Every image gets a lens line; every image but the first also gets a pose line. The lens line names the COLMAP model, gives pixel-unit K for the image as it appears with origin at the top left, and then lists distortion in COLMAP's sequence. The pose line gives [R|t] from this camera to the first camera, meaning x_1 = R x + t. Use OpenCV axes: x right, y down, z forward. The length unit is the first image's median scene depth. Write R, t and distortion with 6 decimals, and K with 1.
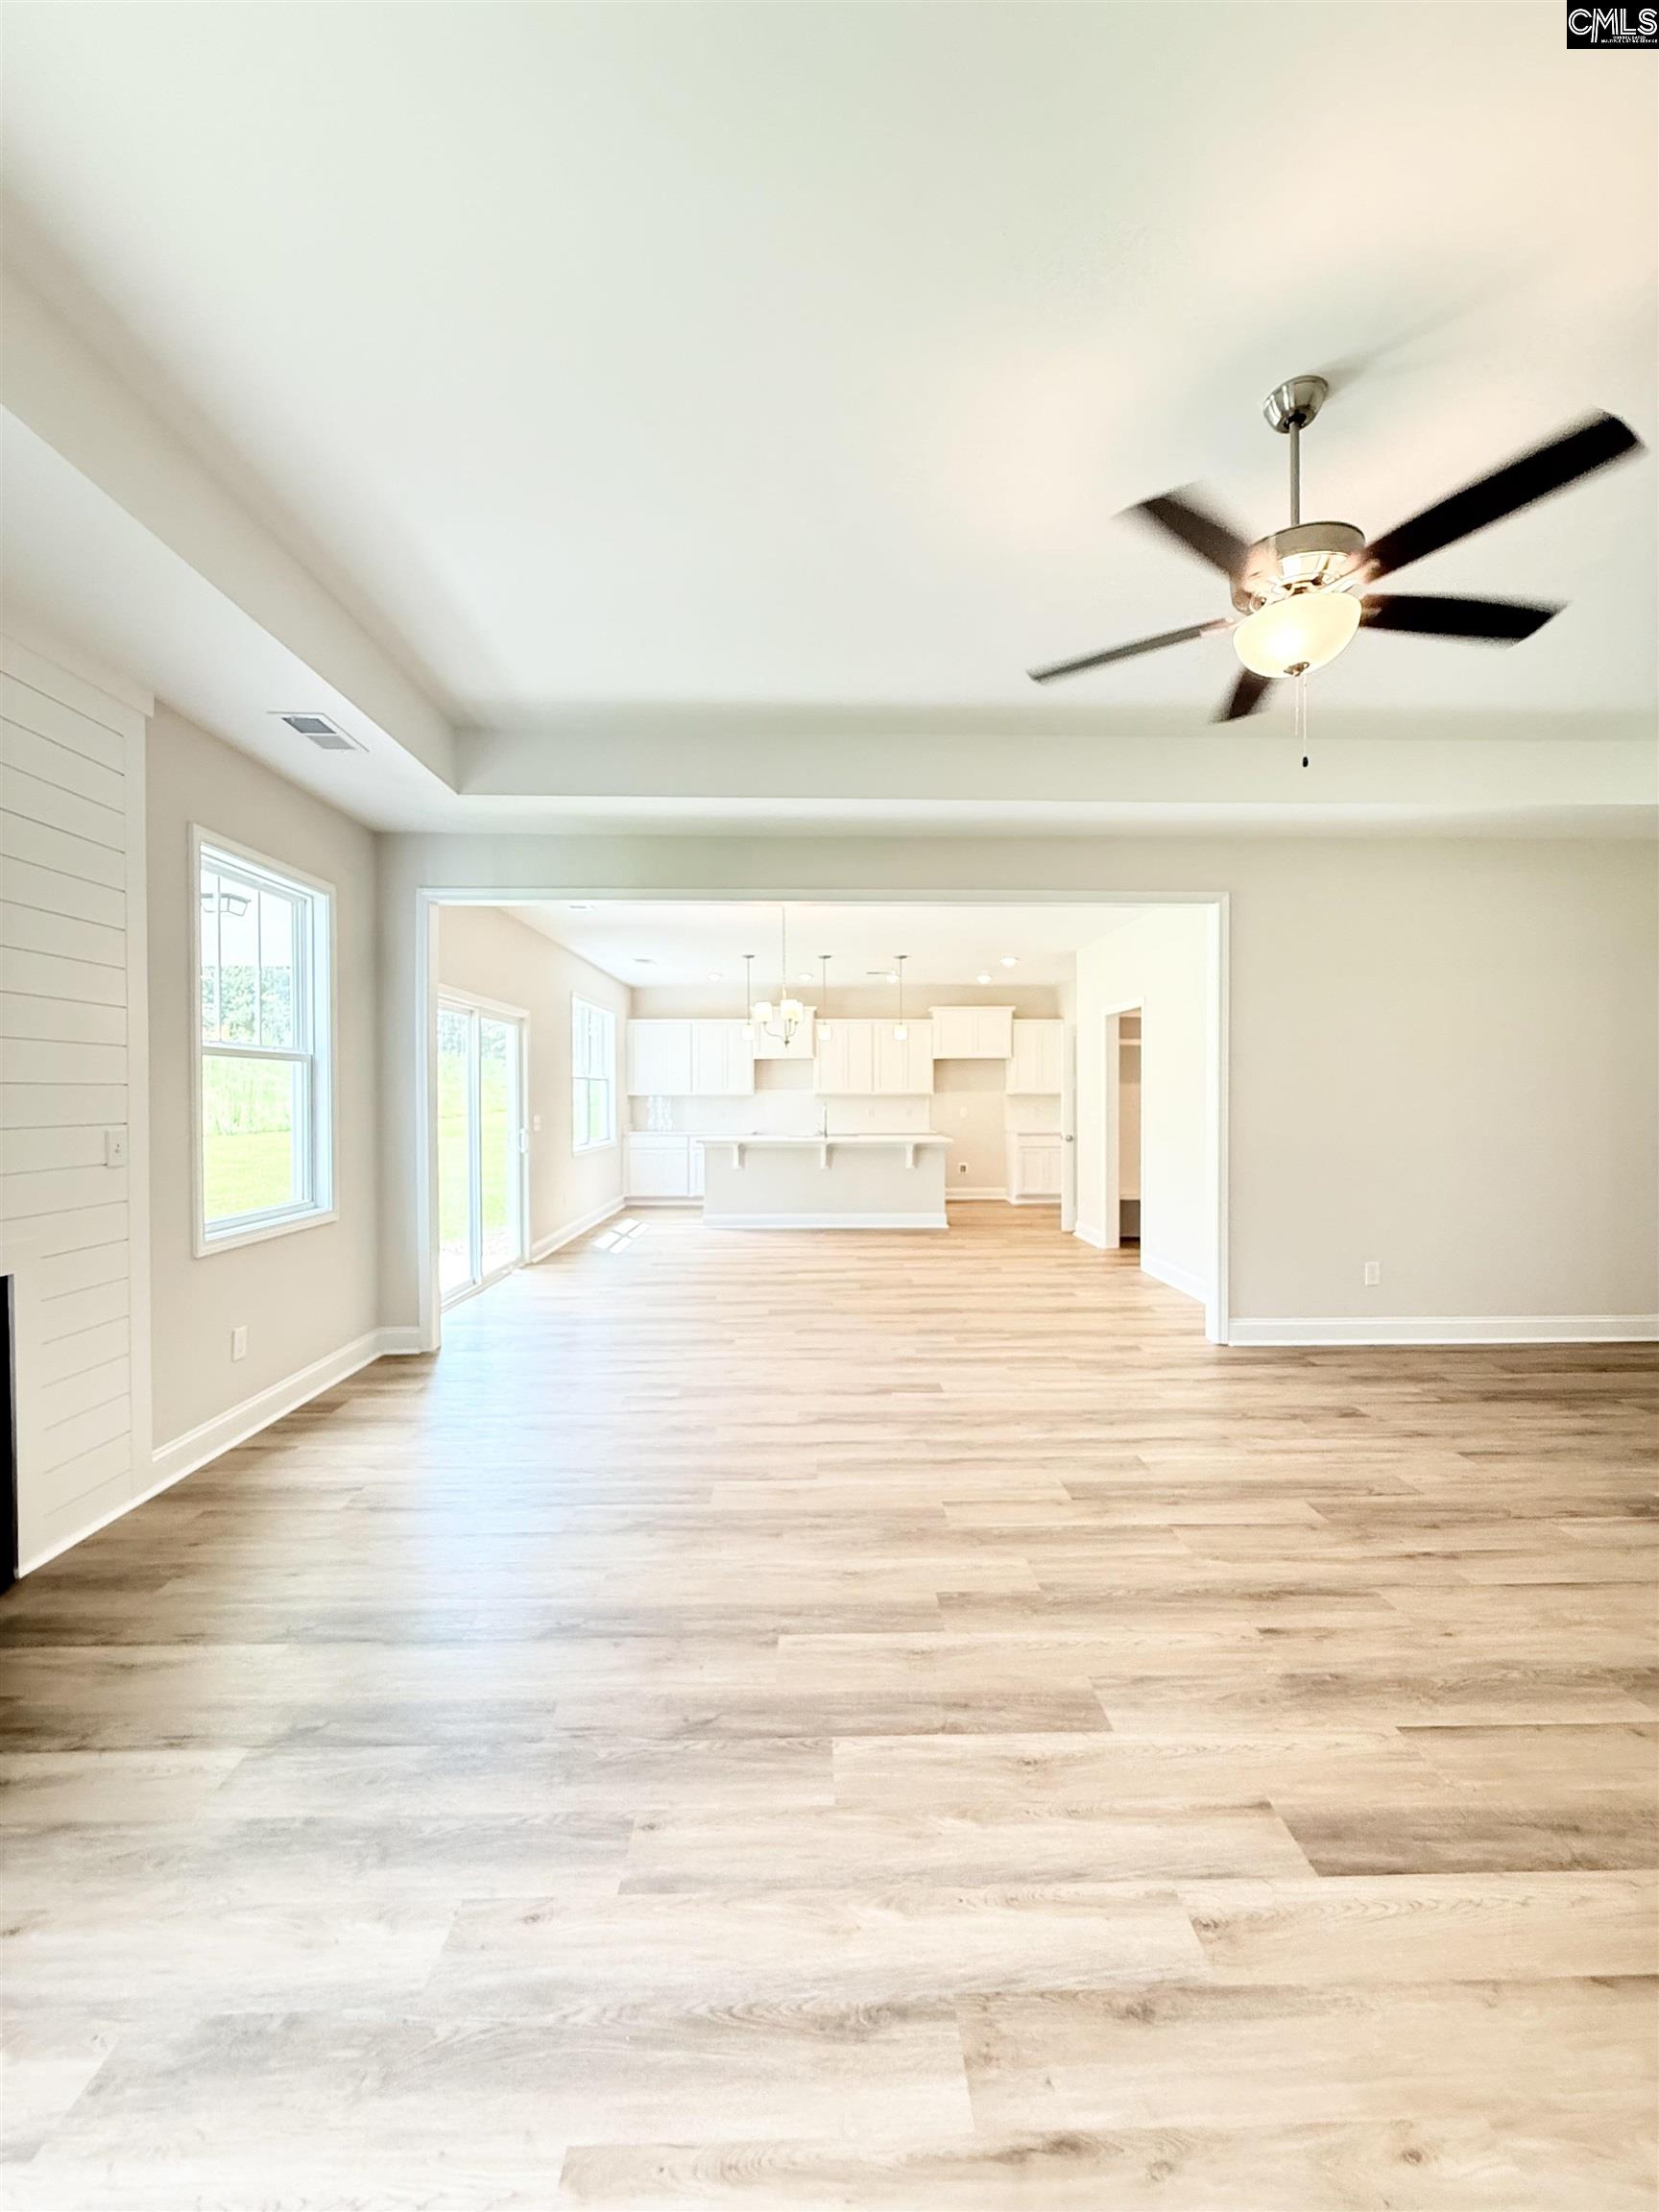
lens RADIAL K [[880.4, 0, 826.9], [0, 880.4, 1109.5], [0, 0, 1]] dist [0.003449, -0.000061]
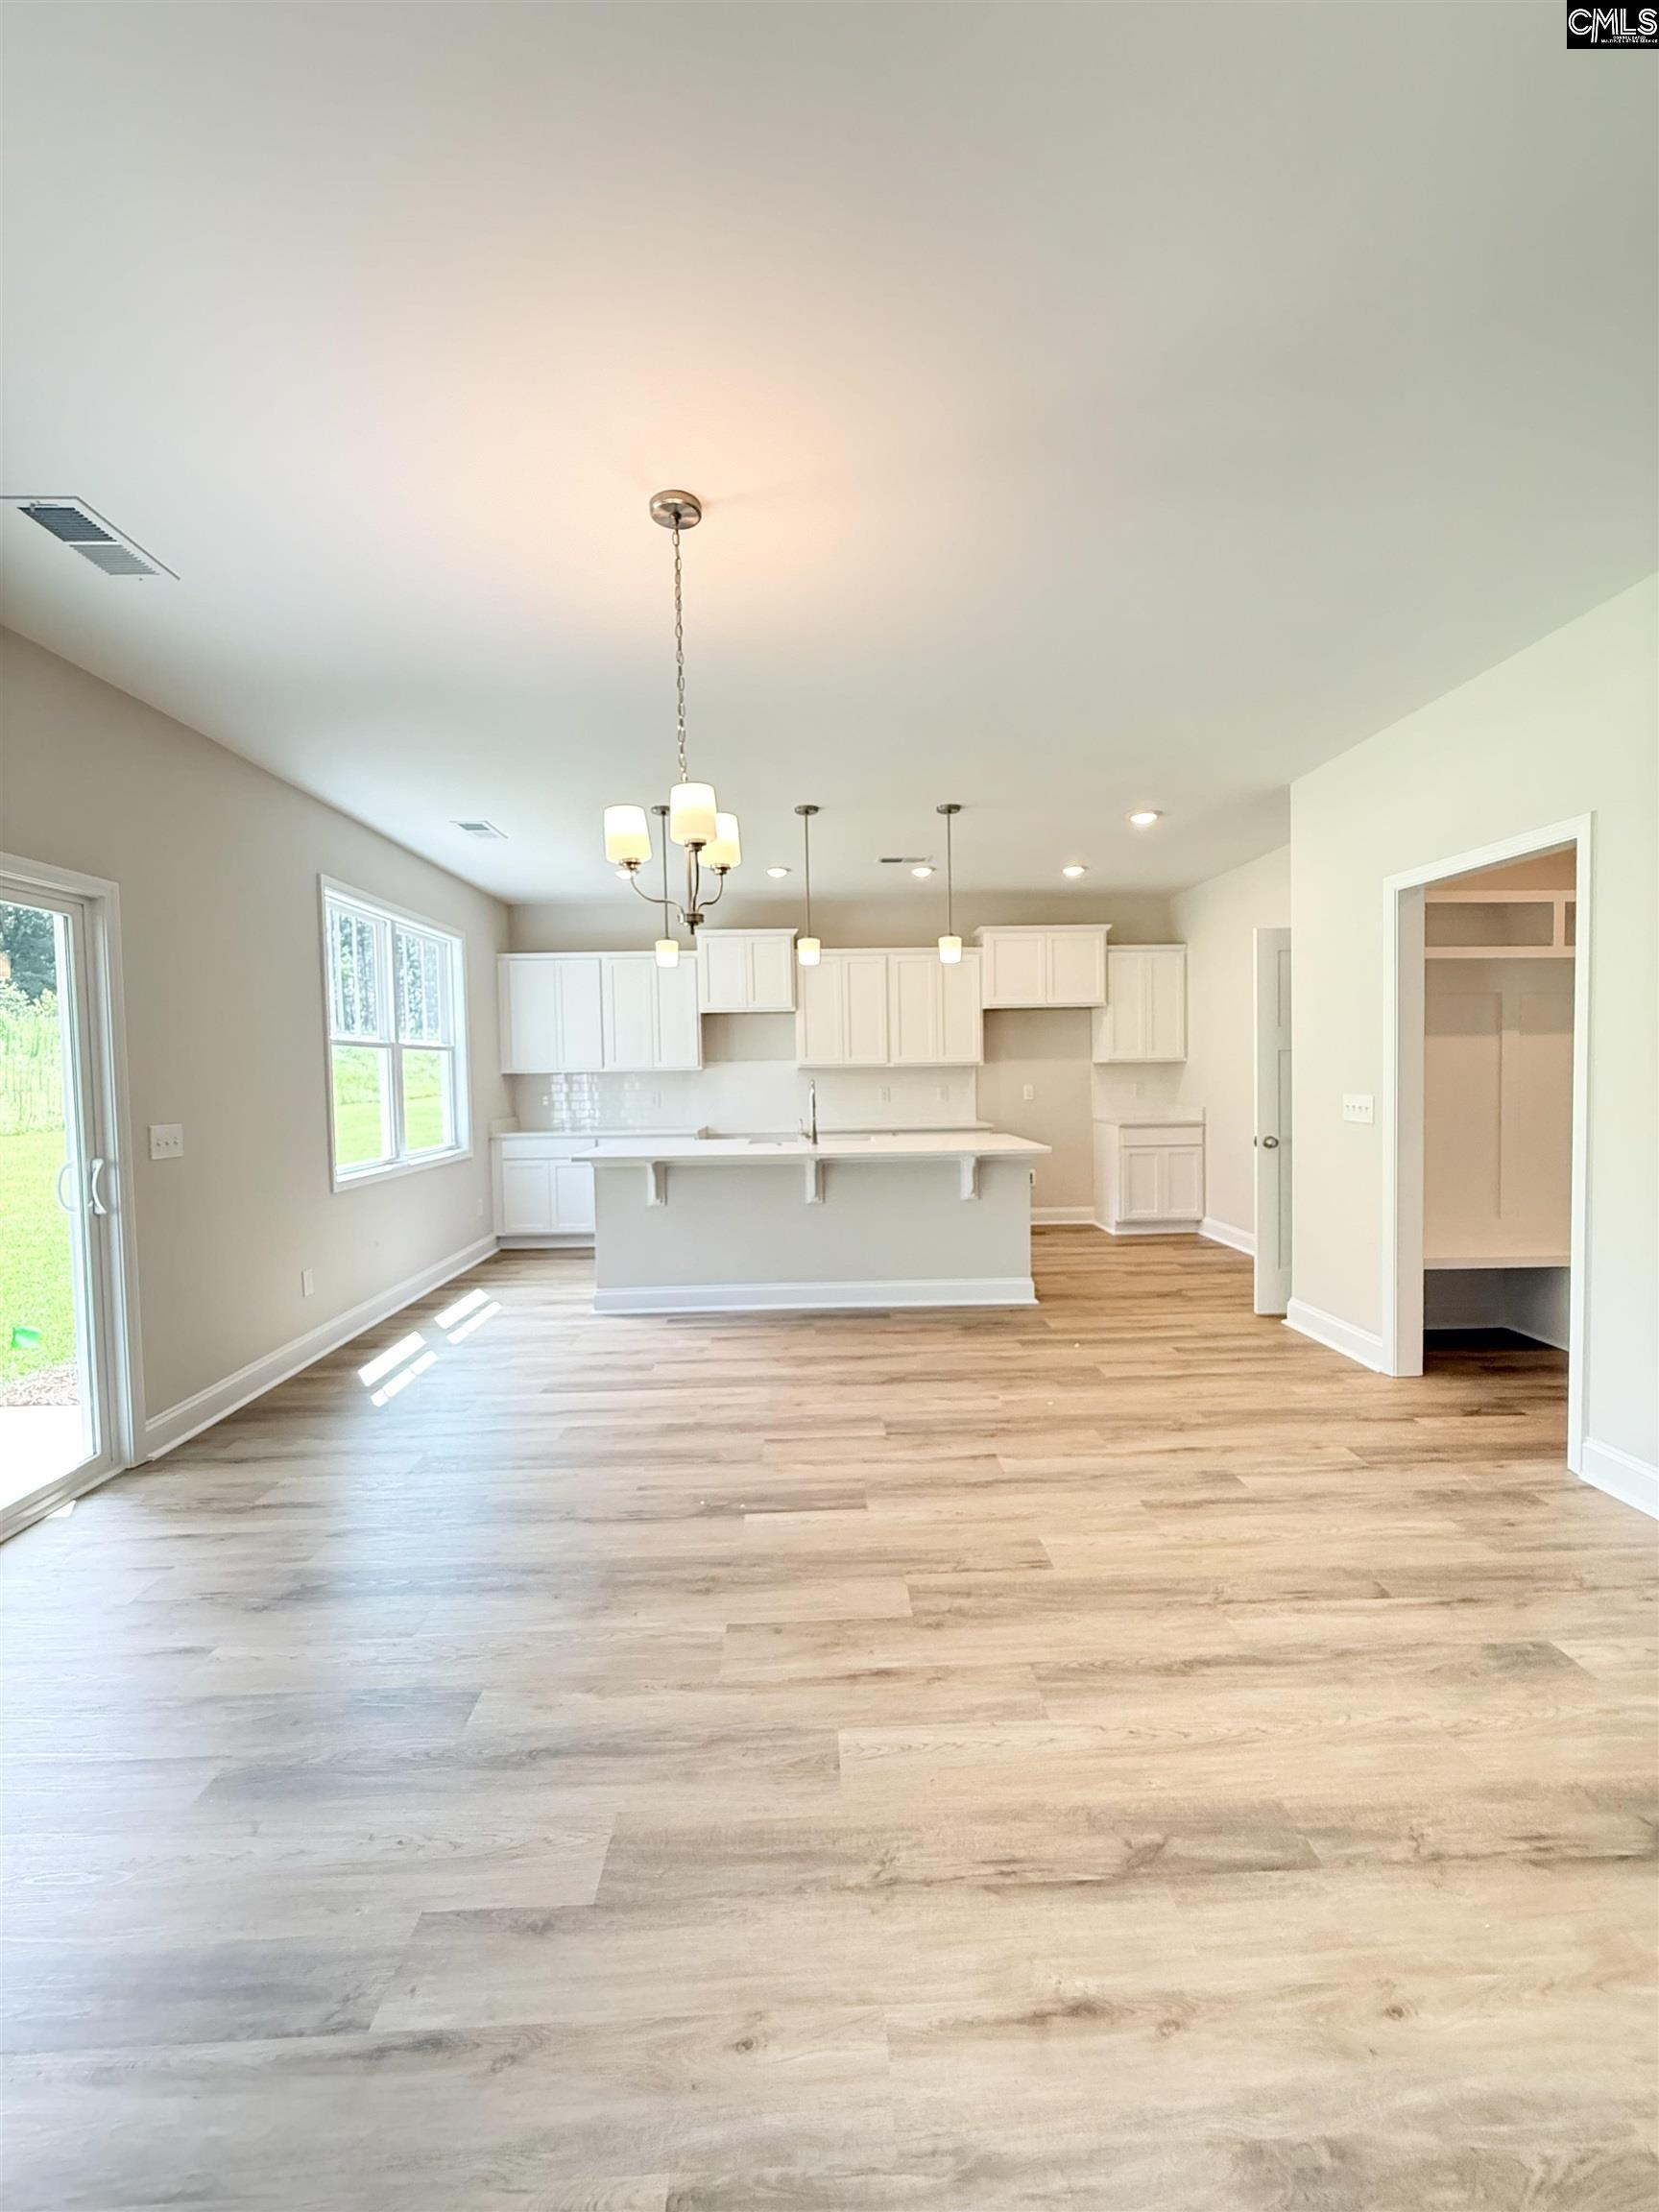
lens RADIAL K [[880.4, 0, 829.0], [0, 880.4, 1101.6], [0, 0, 1]] dist [0.003449, -0.000061]
pose [[0.999826, -0.016573, 0.008516, 0.002432], [0.016389, 0.999642, 0.021157, -0.005862], [-0.008863, -0.021014, 0.999740, 0.361613]]
